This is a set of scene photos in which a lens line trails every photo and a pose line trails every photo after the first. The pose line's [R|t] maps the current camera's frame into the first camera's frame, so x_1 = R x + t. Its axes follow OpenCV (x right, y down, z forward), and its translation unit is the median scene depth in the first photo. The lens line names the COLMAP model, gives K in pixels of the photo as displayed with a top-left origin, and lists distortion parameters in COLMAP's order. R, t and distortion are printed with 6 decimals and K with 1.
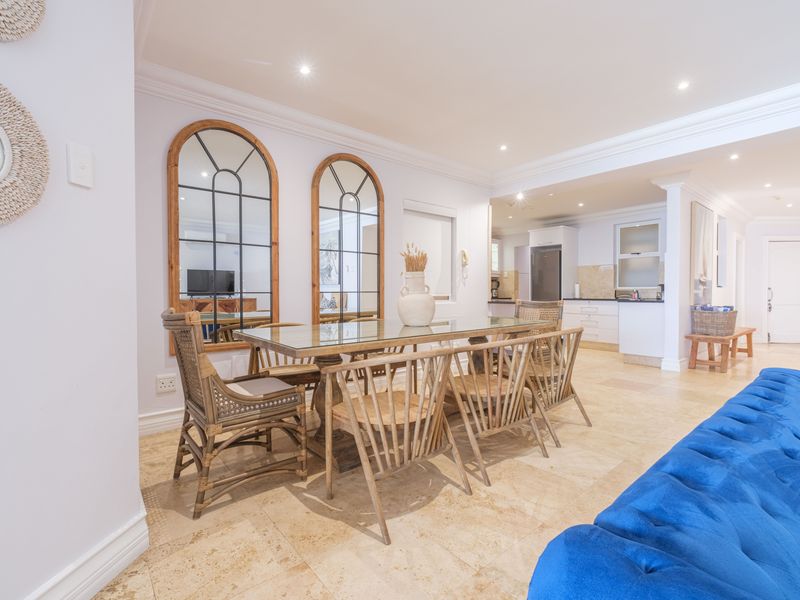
lens RADIAL K [[374.1, 0, 375.3], [0, 374.1, 299.6], [0, 0, 1]] dist [-0.001652, -0.000313]
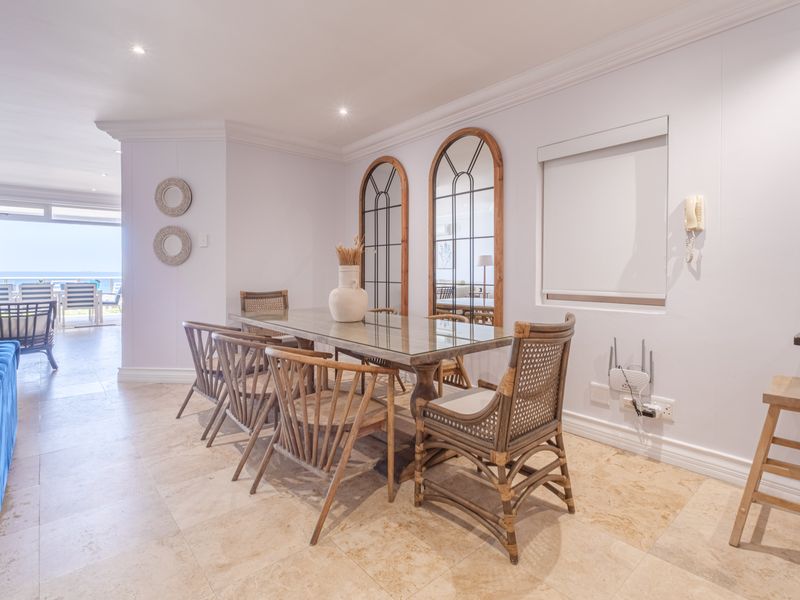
lens RADIAL K [[398.6, 0, 415.9], [0, 398.6, 278.6], [0, 0, 1]] dist [0.000664, 0.000446]
pose [[0.092901, 0.015748, -0.995551, 0.896207], [-0.025588, 0.999582, 0.013424, -0.045422], [0.995347, 0.024227, 0.093265, 0.838072]]
